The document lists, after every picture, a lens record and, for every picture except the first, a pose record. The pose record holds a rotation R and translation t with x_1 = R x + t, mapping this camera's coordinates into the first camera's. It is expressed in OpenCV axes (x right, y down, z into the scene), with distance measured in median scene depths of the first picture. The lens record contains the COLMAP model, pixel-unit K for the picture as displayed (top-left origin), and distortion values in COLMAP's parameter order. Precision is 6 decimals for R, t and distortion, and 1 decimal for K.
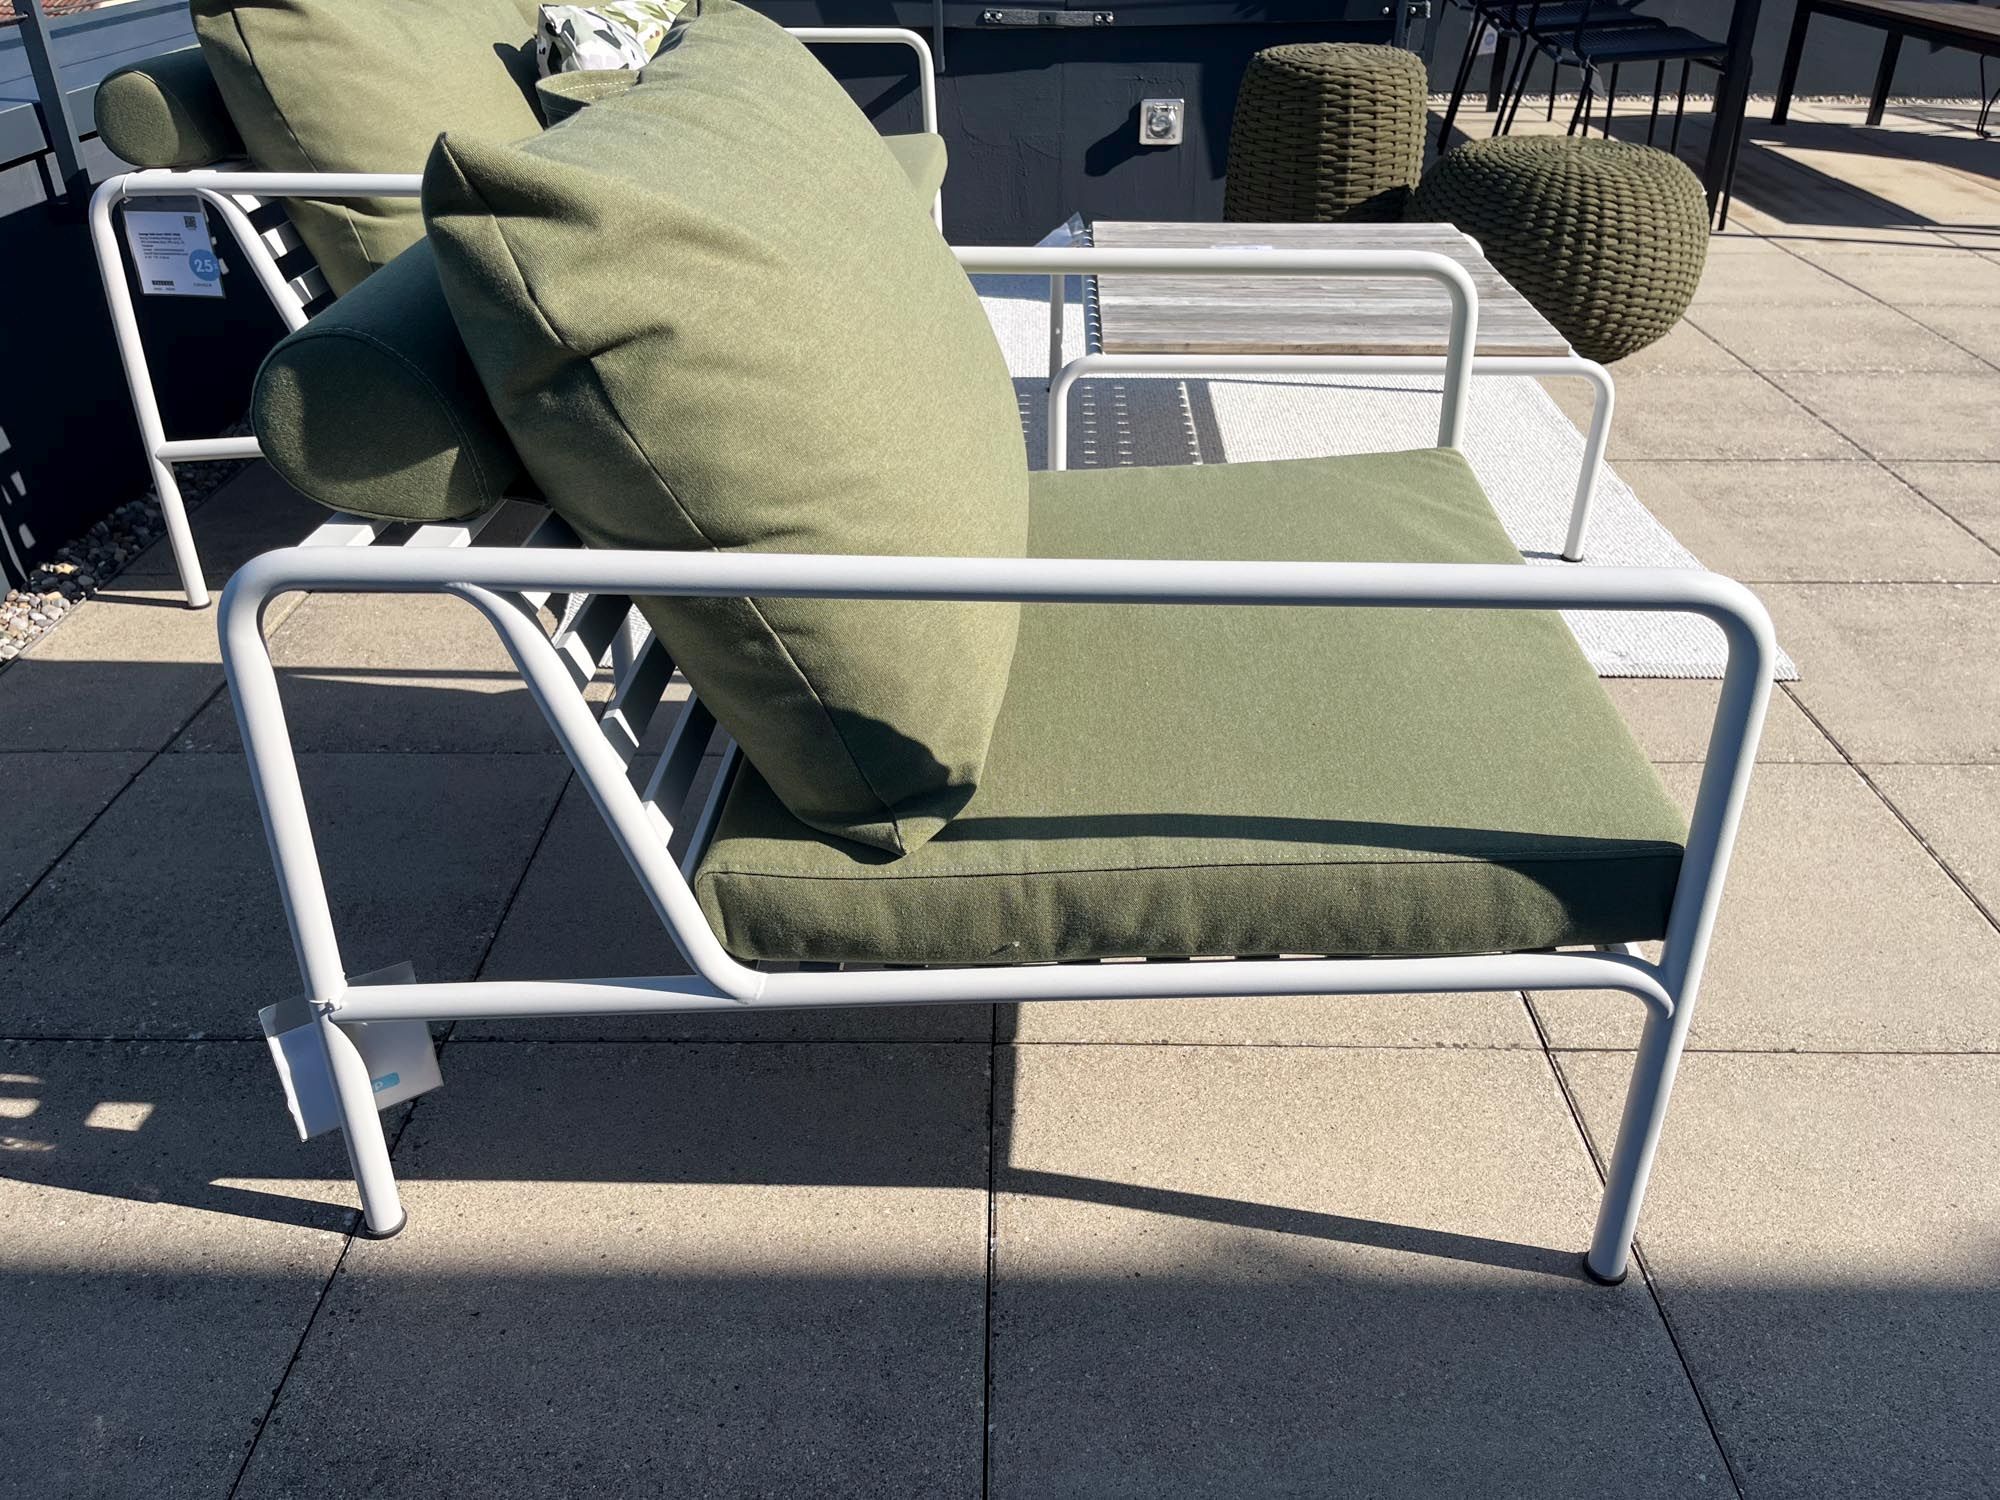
lens RADIAL K [[1634.1, 0, 1006.7], [0, 1634.1, 745.2], [0, 0, 1]] dist [0.003796, 0.000414]
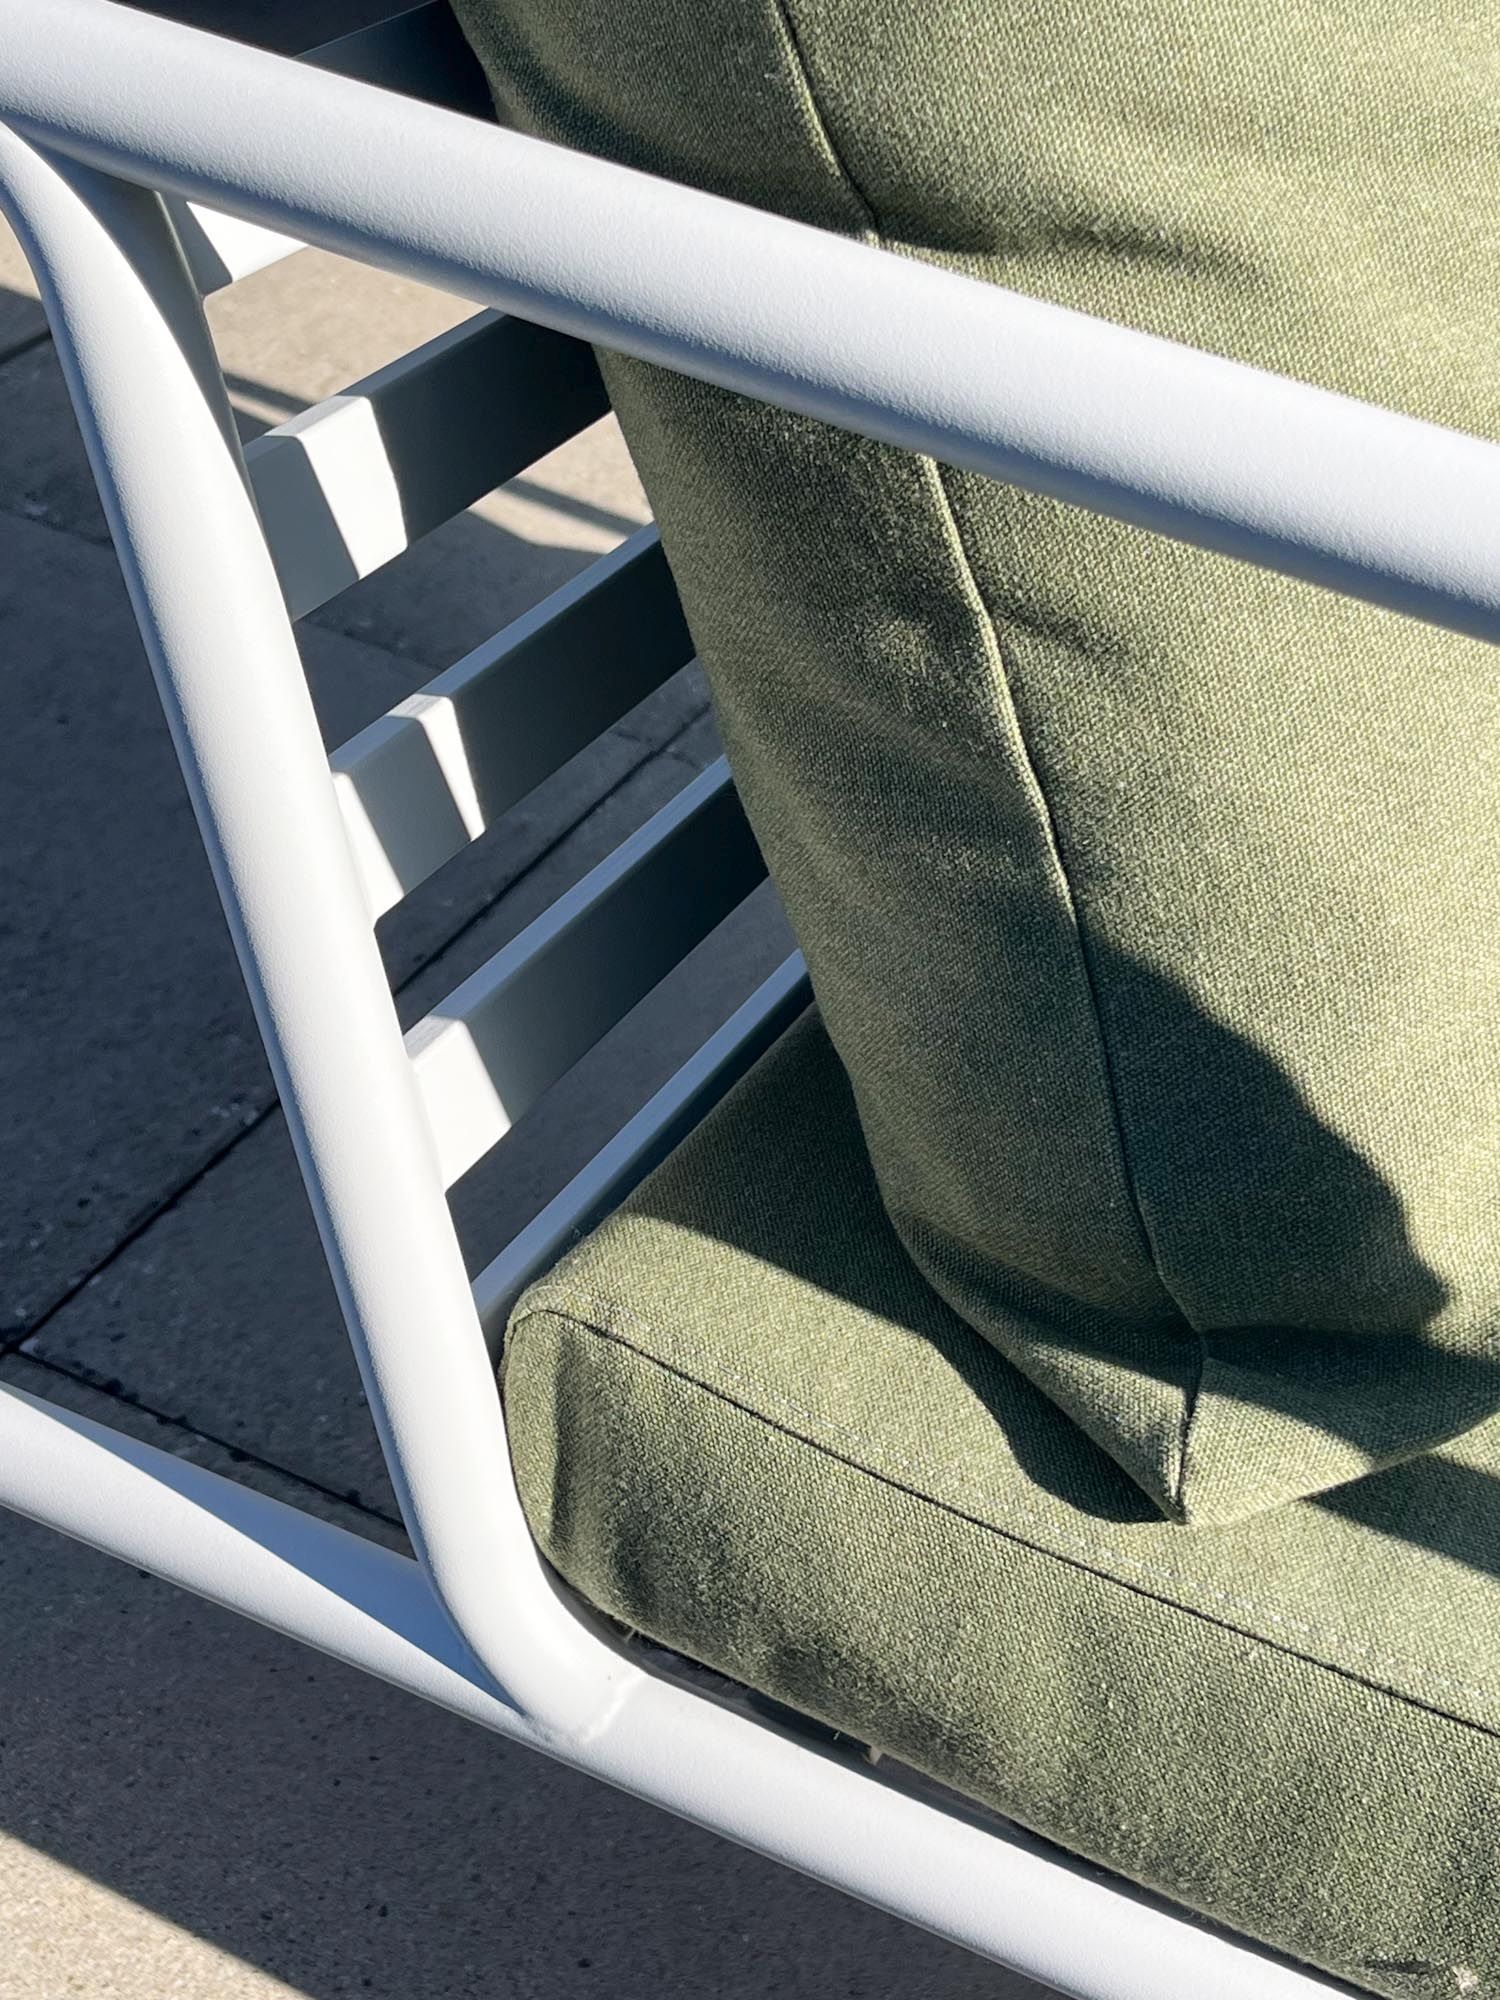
lens RADIAL K [[2790.0, 0, 751.0], [0, 2790.0, 1014.6], [0, 0, 1]] dist [0.098964, 0.000000]
pose [[0.891787, 0.346466, -0.290994, -0.019196], [-0.319583, 0.937610, 0.136946, -0.055657], [0.320286, -0.029130, 0.946873, 0.529581]]
